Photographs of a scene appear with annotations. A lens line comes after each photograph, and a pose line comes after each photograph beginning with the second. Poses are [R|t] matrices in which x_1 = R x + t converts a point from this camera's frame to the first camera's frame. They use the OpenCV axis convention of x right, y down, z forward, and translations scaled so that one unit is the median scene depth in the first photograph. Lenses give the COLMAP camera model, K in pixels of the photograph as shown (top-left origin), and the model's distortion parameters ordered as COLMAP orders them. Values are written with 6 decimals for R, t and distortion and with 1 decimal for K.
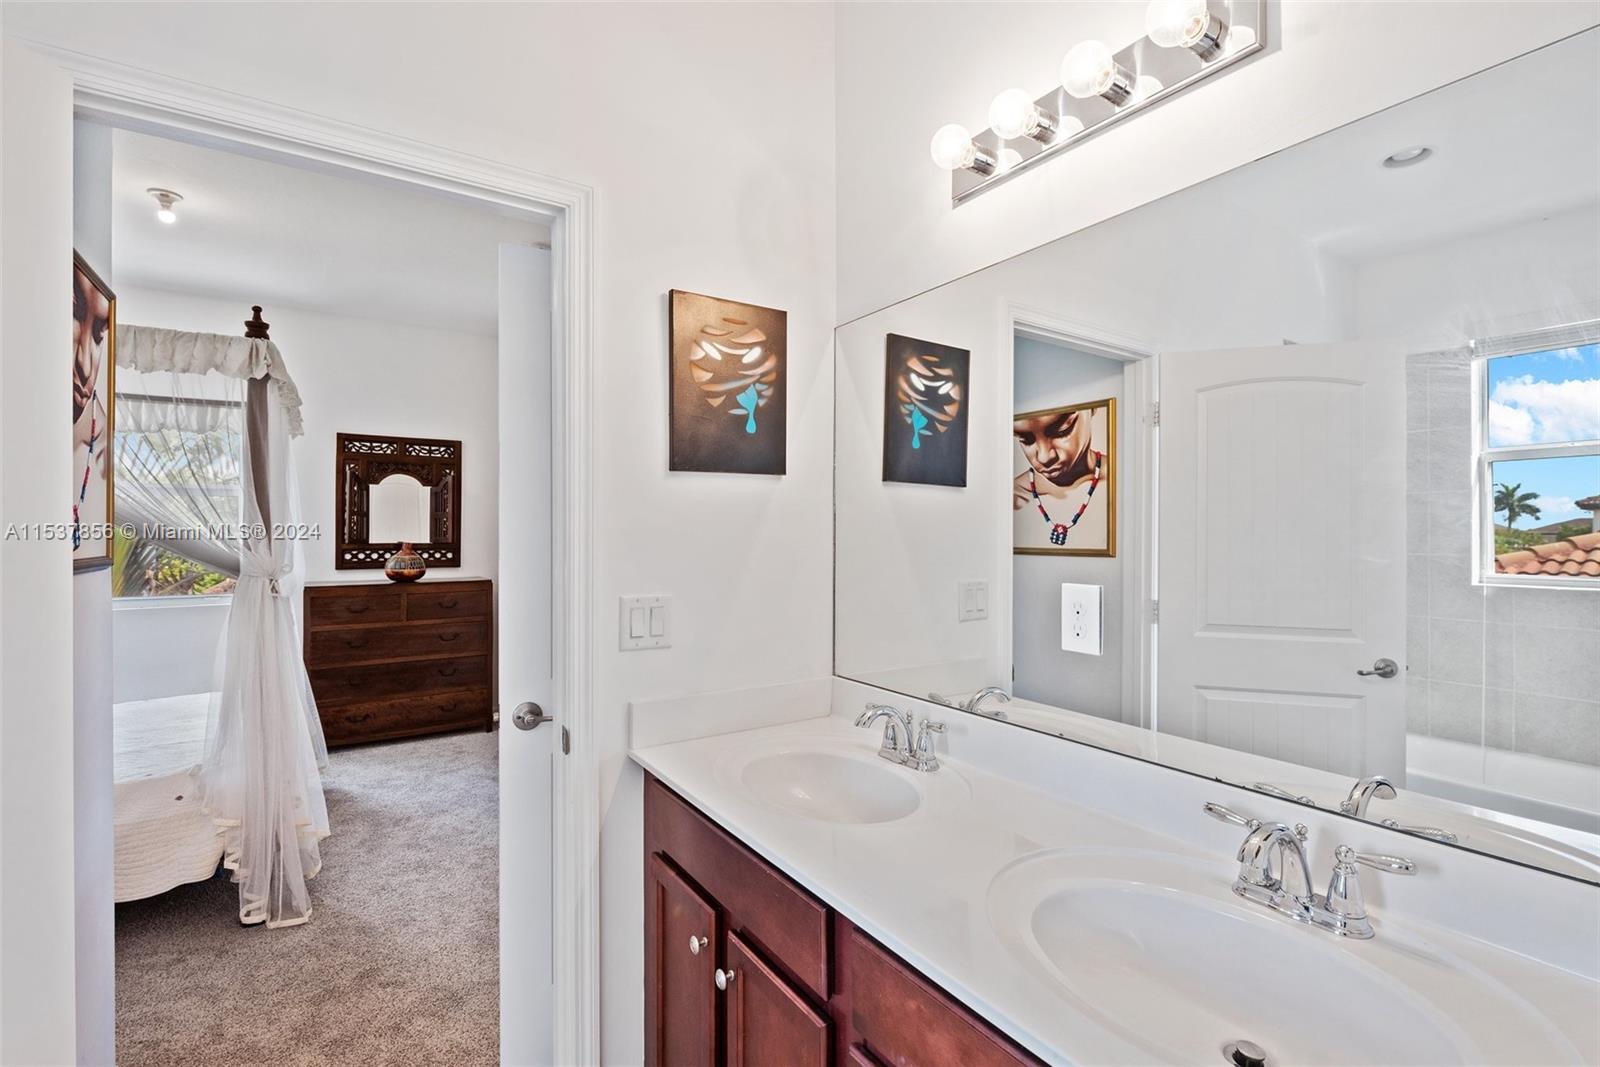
lens RADIAL K [[737.4, 0, 802.3], [0, 737.4, 529.5], [0, 0, 1]] dist [-0.010047, -0.001426]
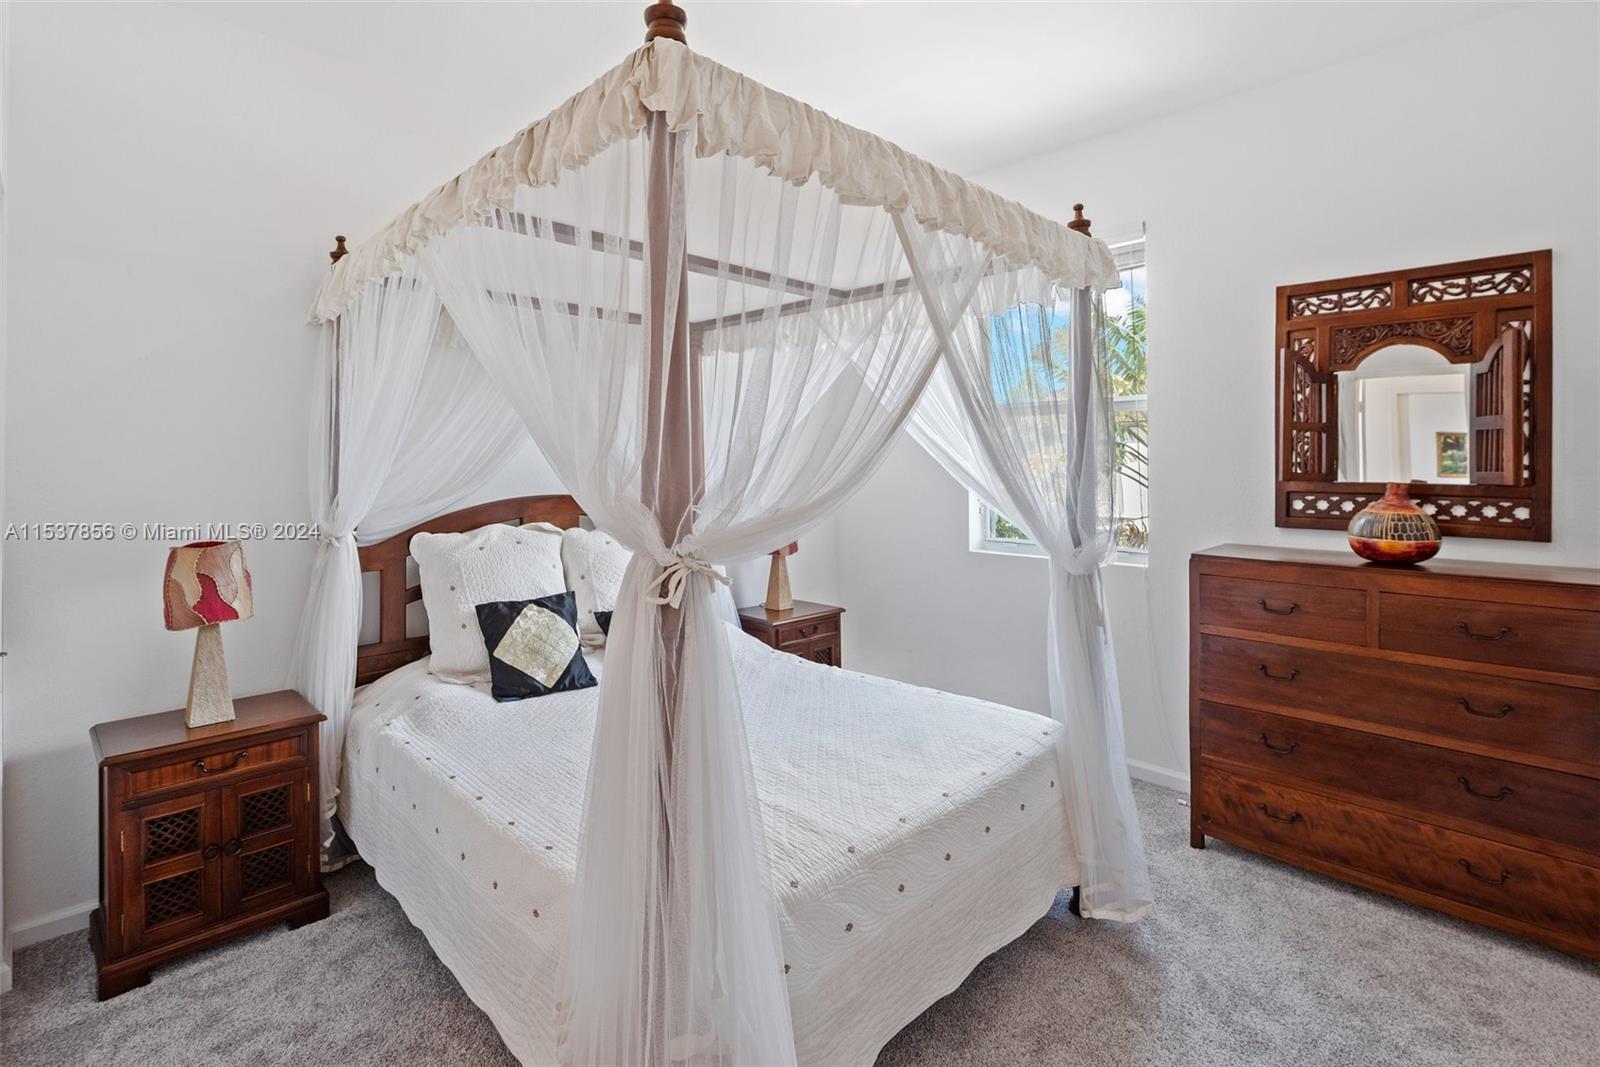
lens RADIAL K [[737.4, 0, 846.2], [0, 737.4, 457.5], [0, 0, 1]] dist [-0.010047, -0.001426]
pose [[0.203875, -0.008892, -0.978957, -0.141084], [-0.000128, 0.999959, -0.009109, 0.005899], [0.978997, 0.001982, 0.203865, 0.546833]]
